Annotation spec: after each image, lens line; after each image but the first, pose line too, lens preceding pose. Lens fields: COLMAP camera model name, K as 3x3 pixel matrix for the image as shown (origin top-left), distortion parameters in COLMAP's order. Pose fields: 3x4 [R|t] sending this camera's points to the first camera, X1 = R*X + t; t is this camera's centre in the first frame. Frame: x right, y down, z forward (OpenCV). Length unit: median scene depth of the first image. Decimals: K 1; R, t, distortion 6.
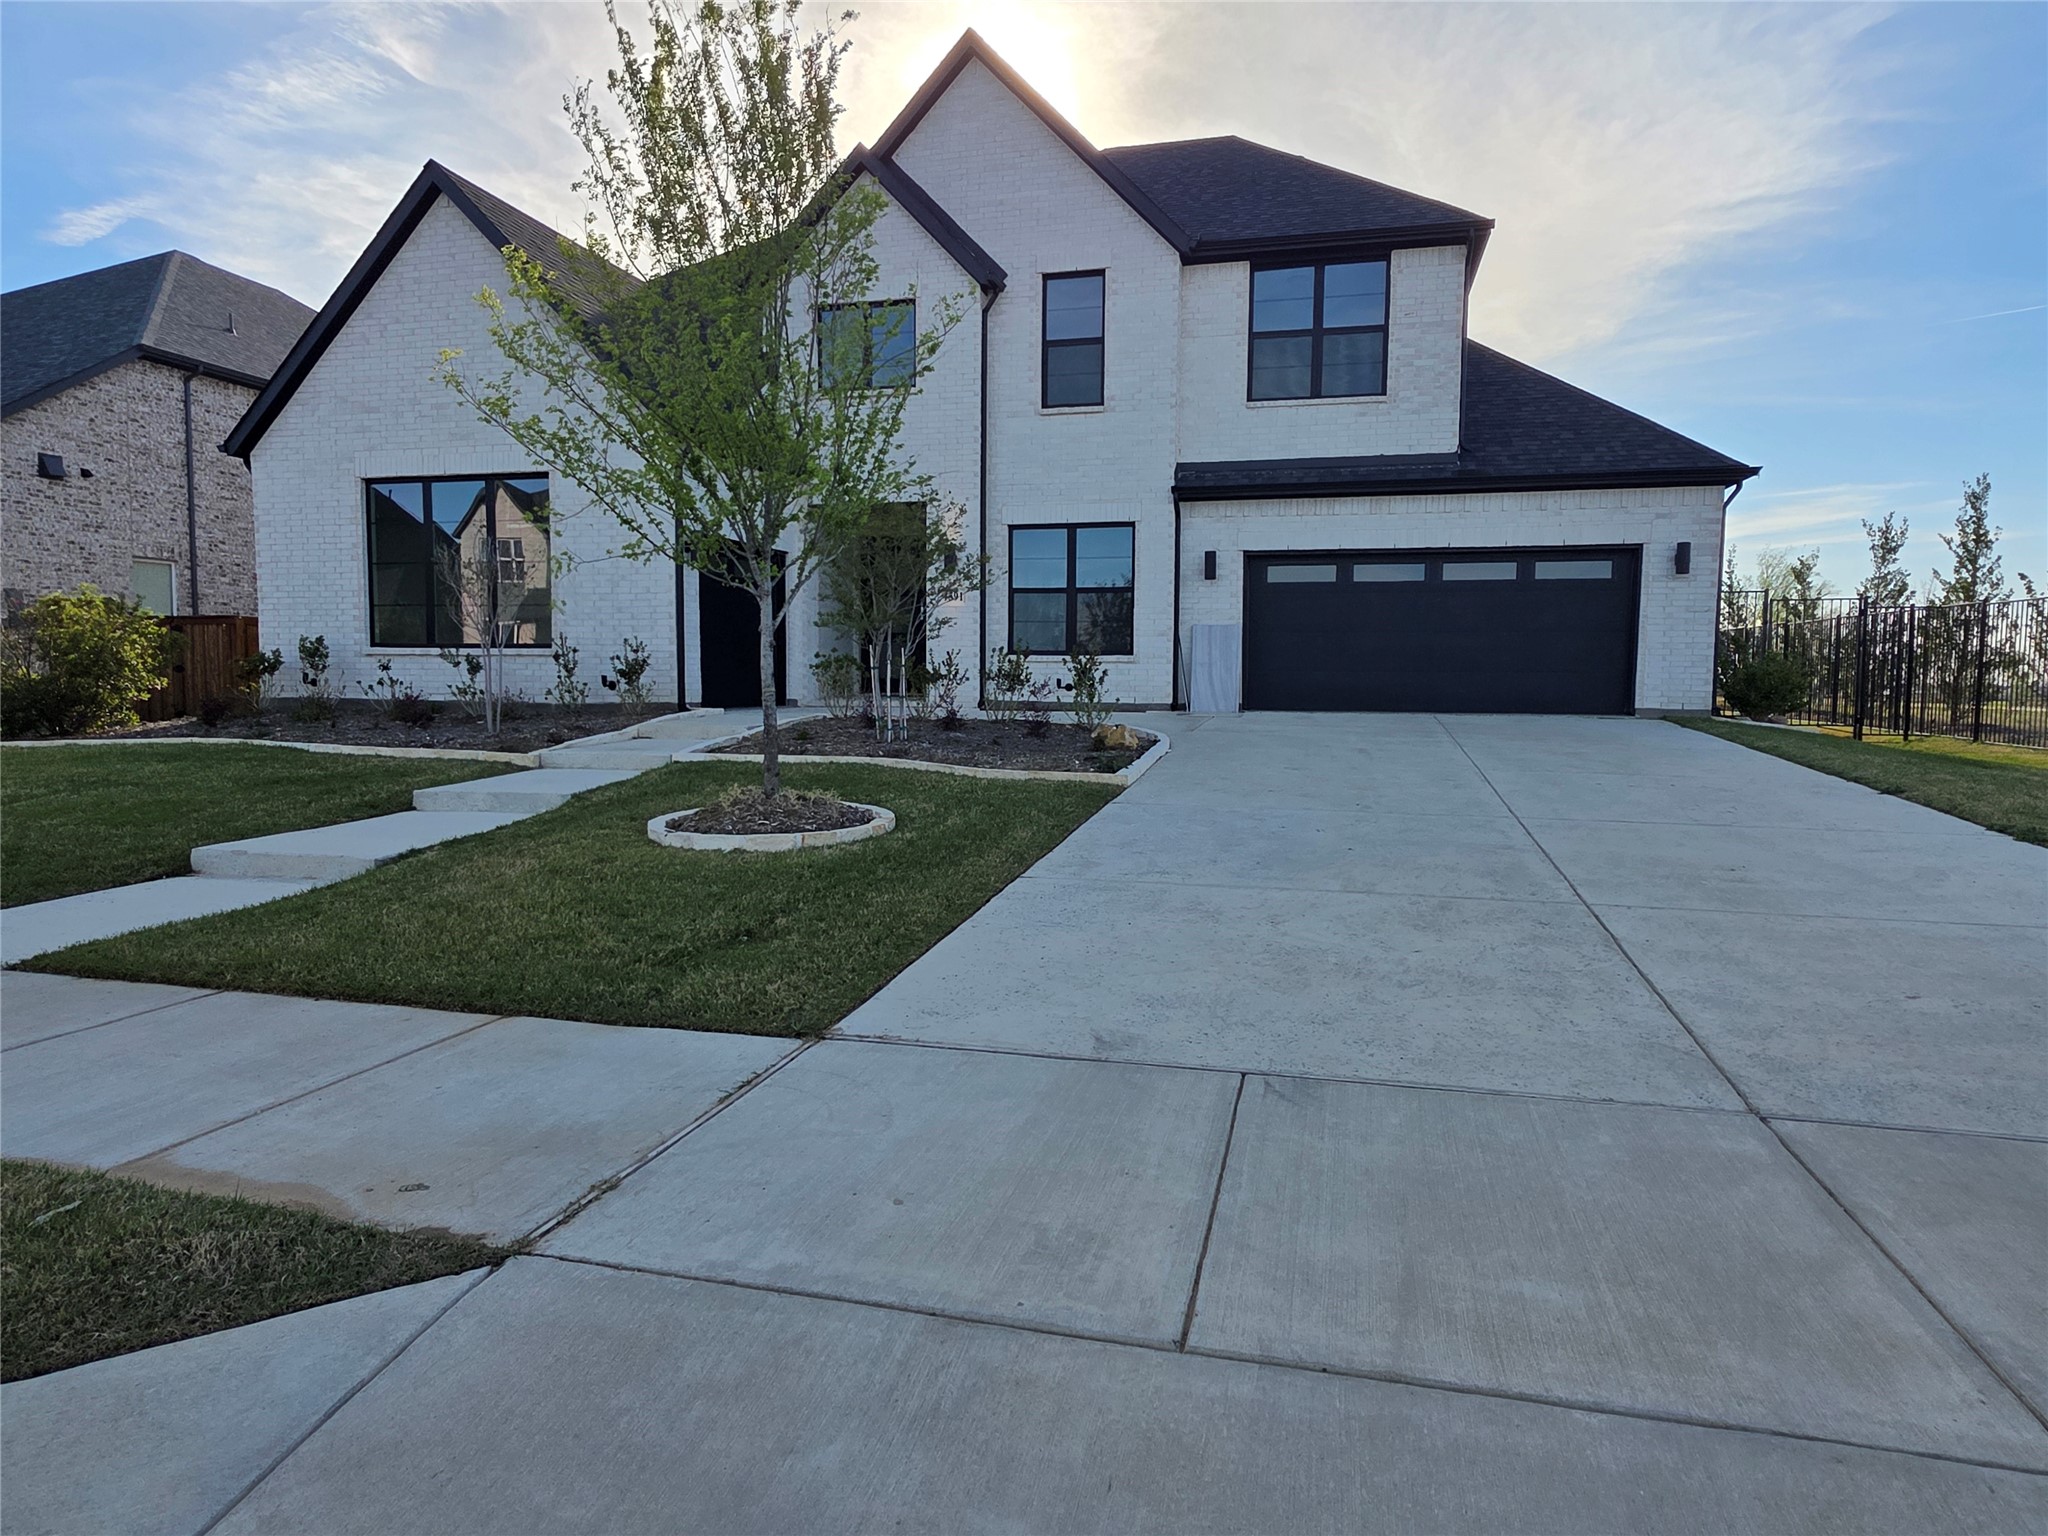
lens RADIAL K [[1214.7, 0, 1025.5], [0, 1214.7, 767.1], [0, 0, 1]] dist [0.002670, -0.000812]
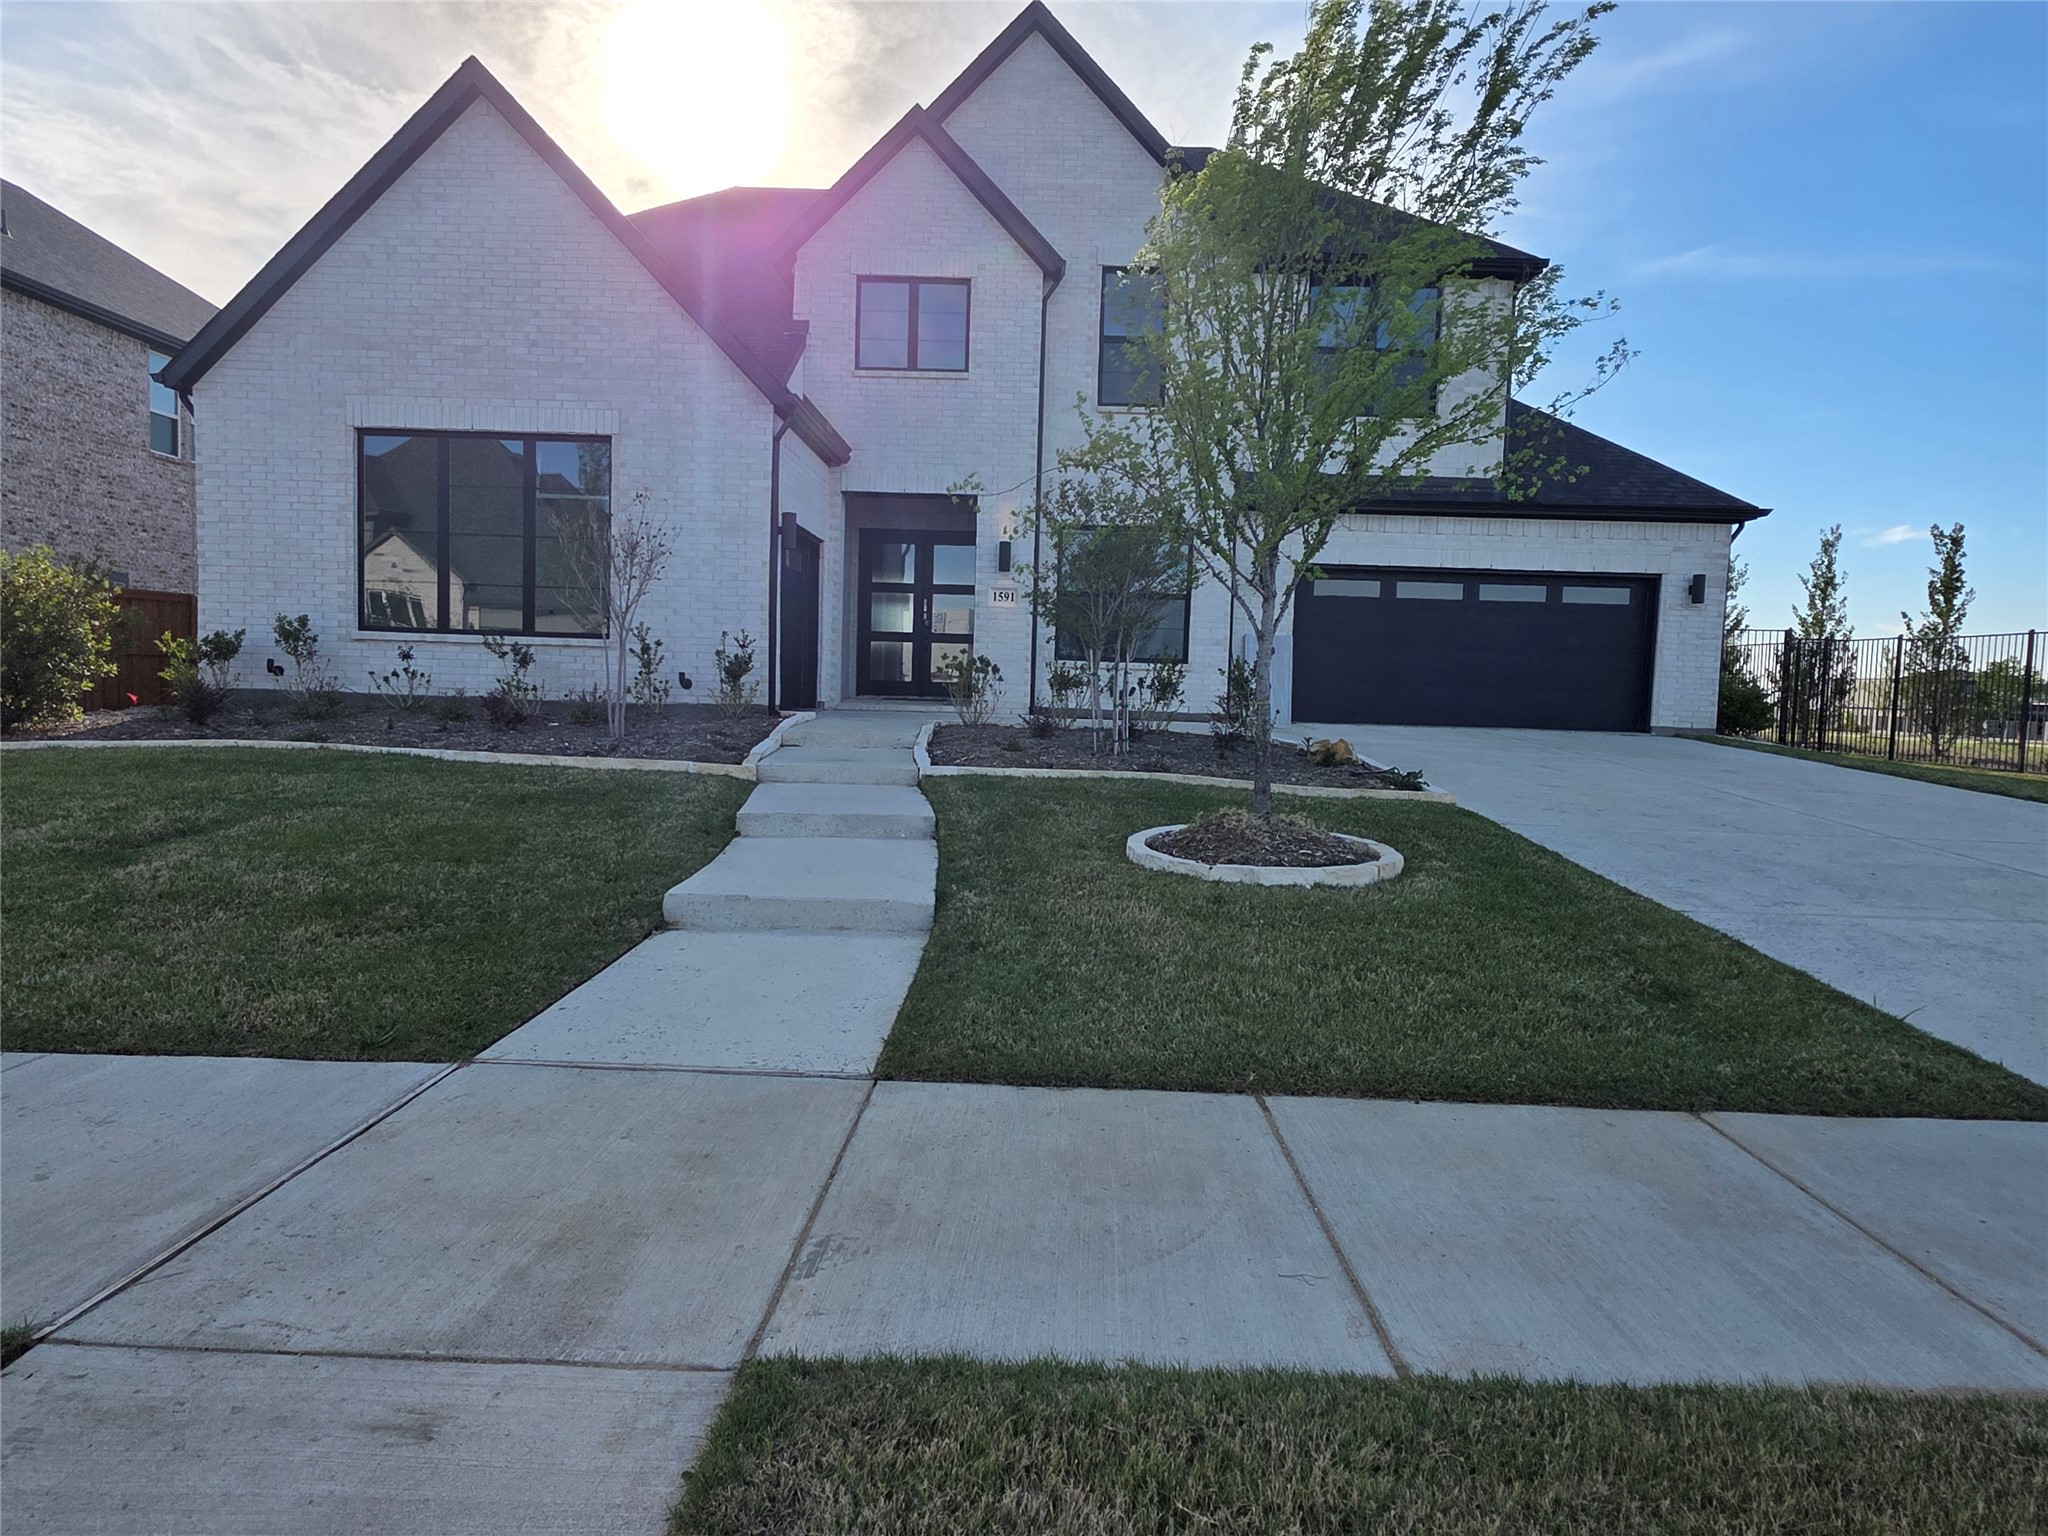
lens RADIAL K [[1214.7, 0, 1023.5], [0, 1214.7, 765.7], [0, 0, 1]] dist [0.002670, -0.000812]
pose [[0.972186, 0.007284, 0.234096, -0.294487], [-0.006678, 0.999972, -0.003381, -0.006555], [-0.234114, 0.001724, 0.972208, 0.085351]]
